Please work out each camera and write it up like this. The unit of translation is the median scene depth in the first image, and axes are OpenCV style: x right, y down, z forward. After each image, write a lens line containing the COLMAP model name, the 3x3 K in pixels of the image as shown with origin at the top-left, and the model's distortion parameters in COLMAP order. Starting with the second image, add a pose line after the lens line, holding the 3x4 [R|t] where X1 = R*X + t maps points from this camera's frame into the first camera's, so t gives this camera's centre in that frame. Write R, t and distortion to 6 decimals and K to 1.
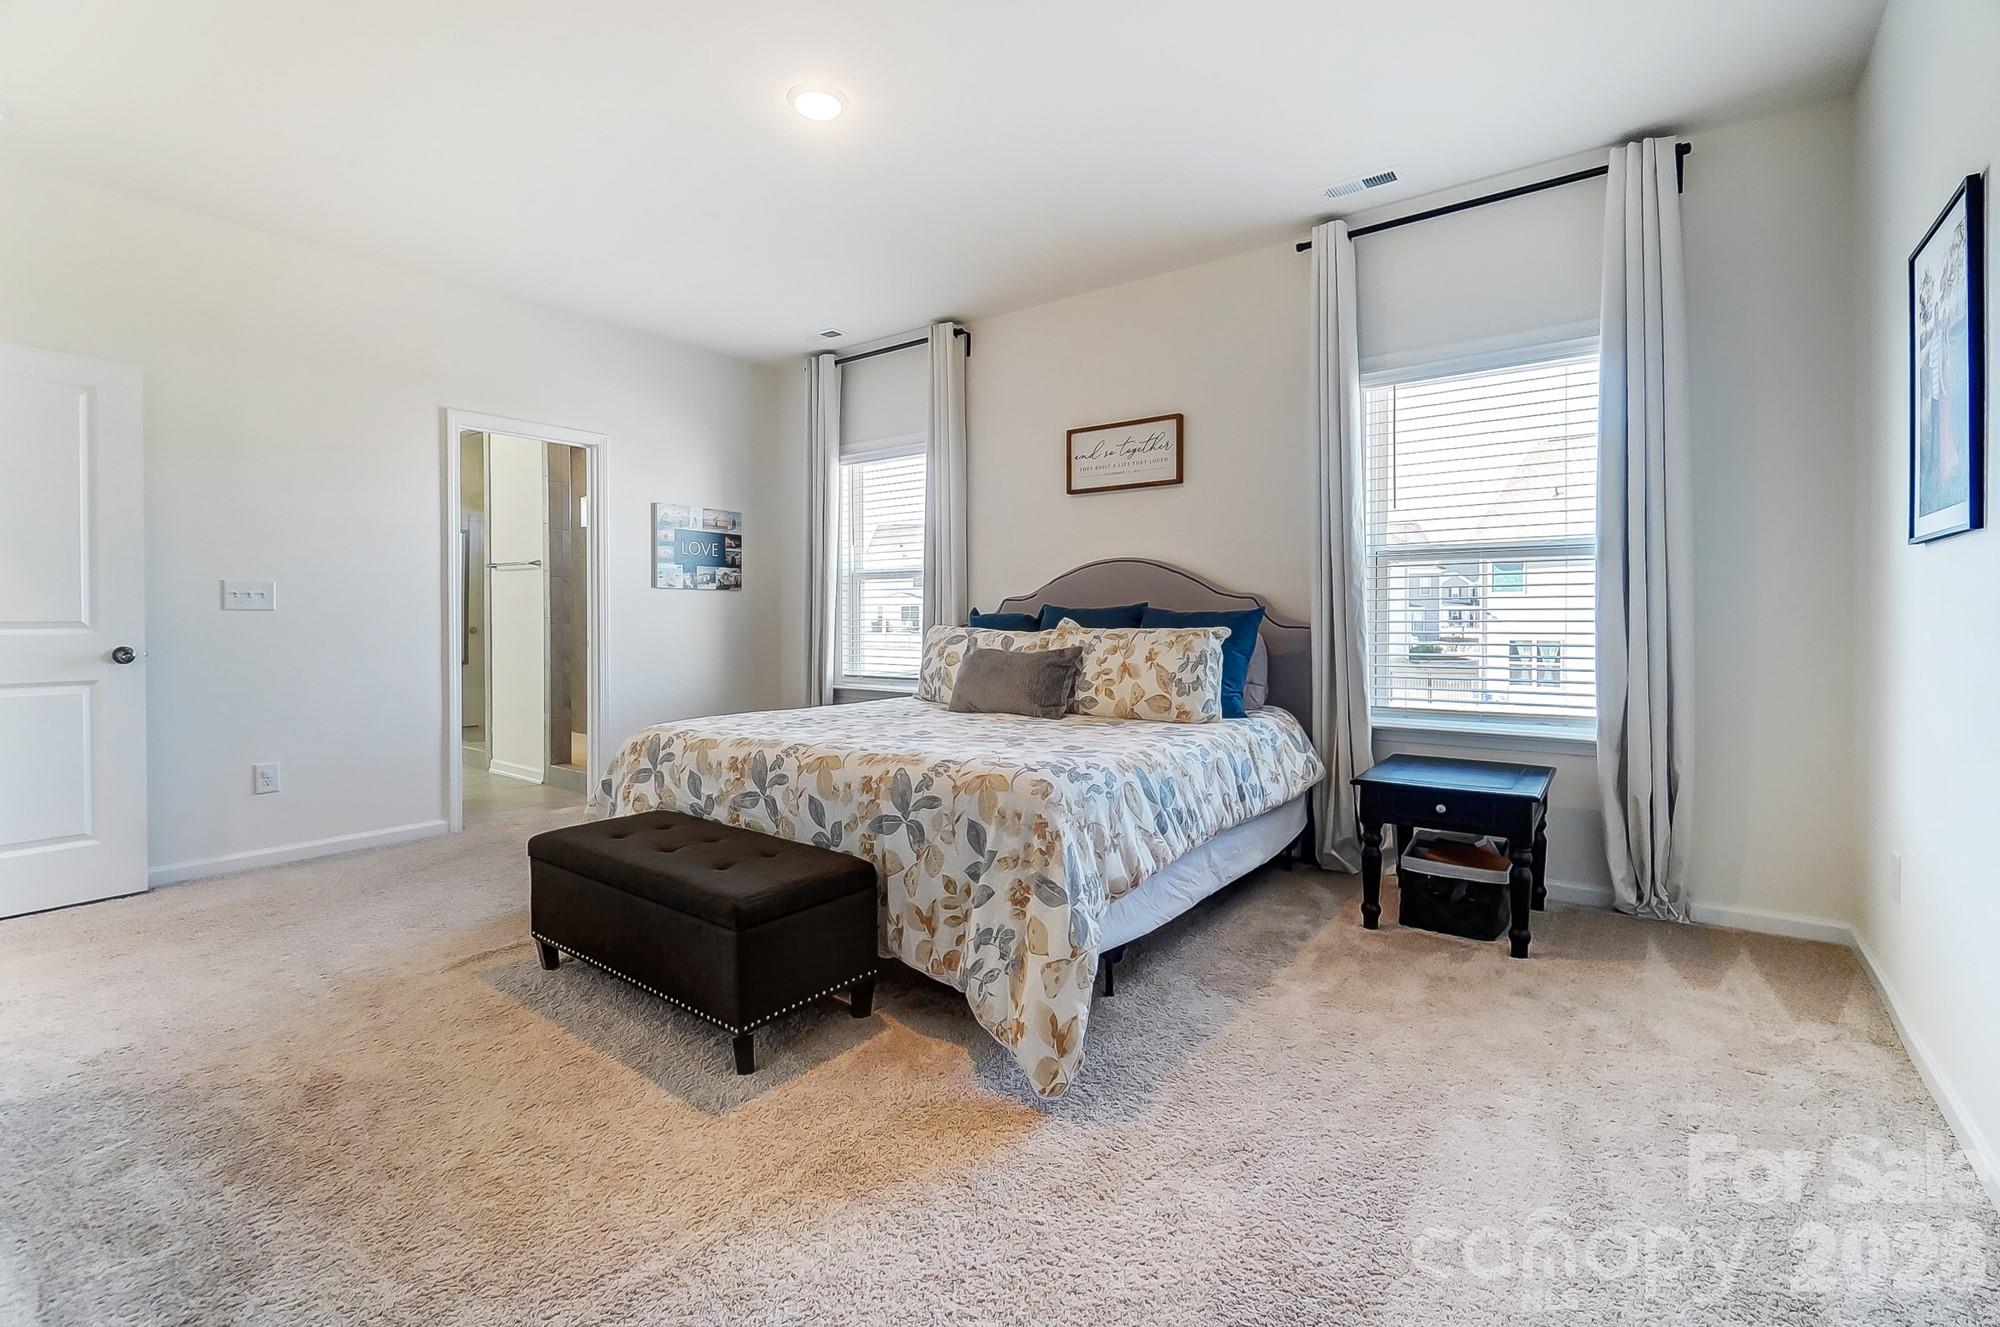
lens RADIAL K [[899.1, 0, 998.3], [0, 899.1, 624.0], [0, 0, 1]] dist [-0.028613, 0.000052]
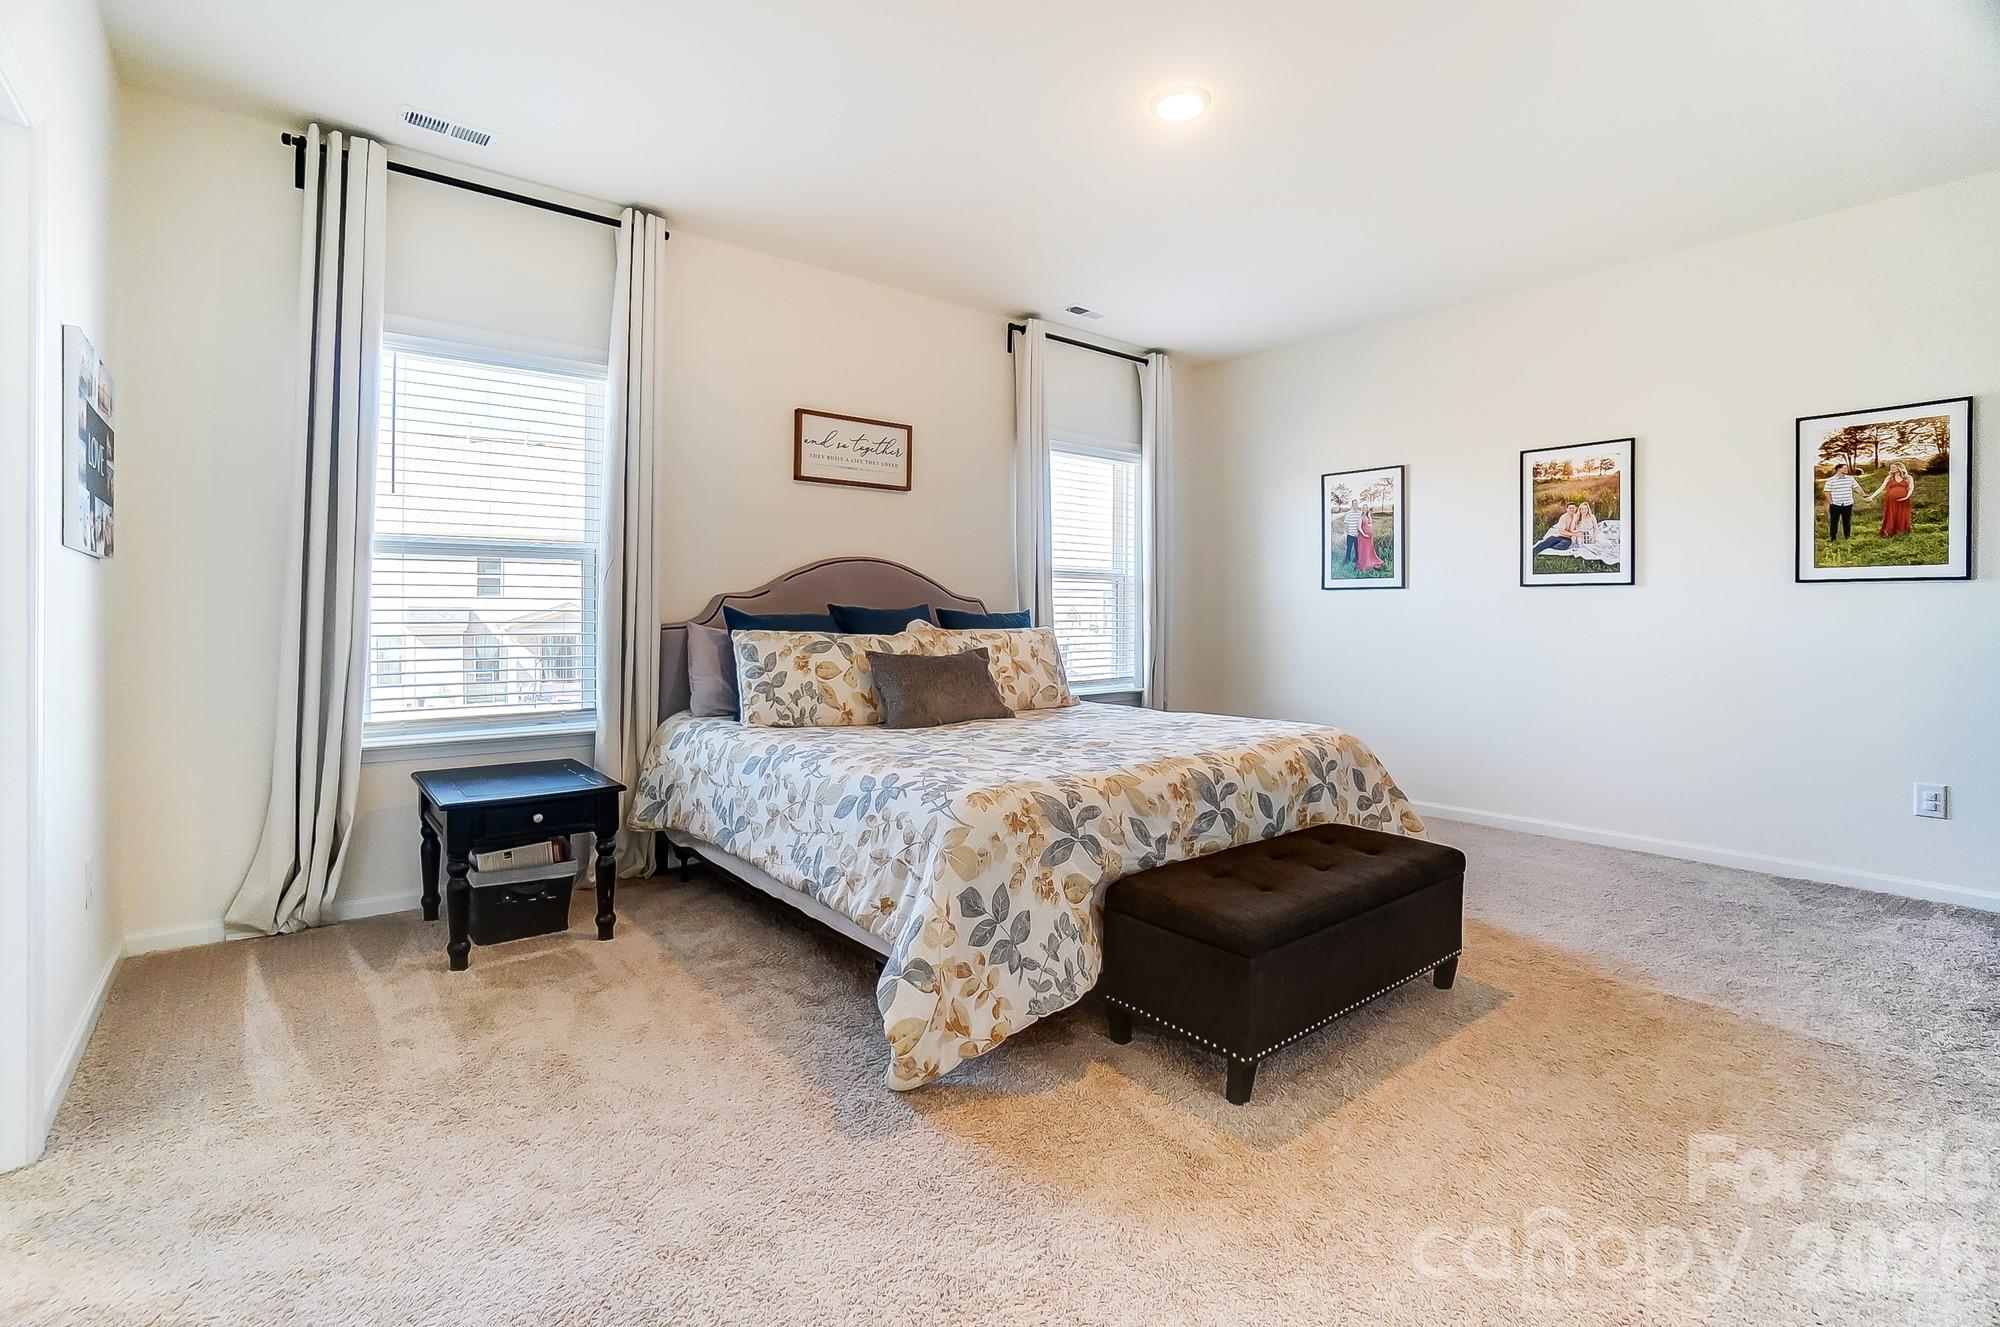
lens RADIAL K [[895.7, 0, 1003.1], [0, 895.7, 612.1], [0, 0, 1]] dist [-0.008955, 0.000055]
pose [[0.229411, 0.005185, 0.973316, -0.779784], [0.007916, 0.999943, -0.007193, -0.006685], [-0.973297, 0.009355, 0.229357, 0.640439]]
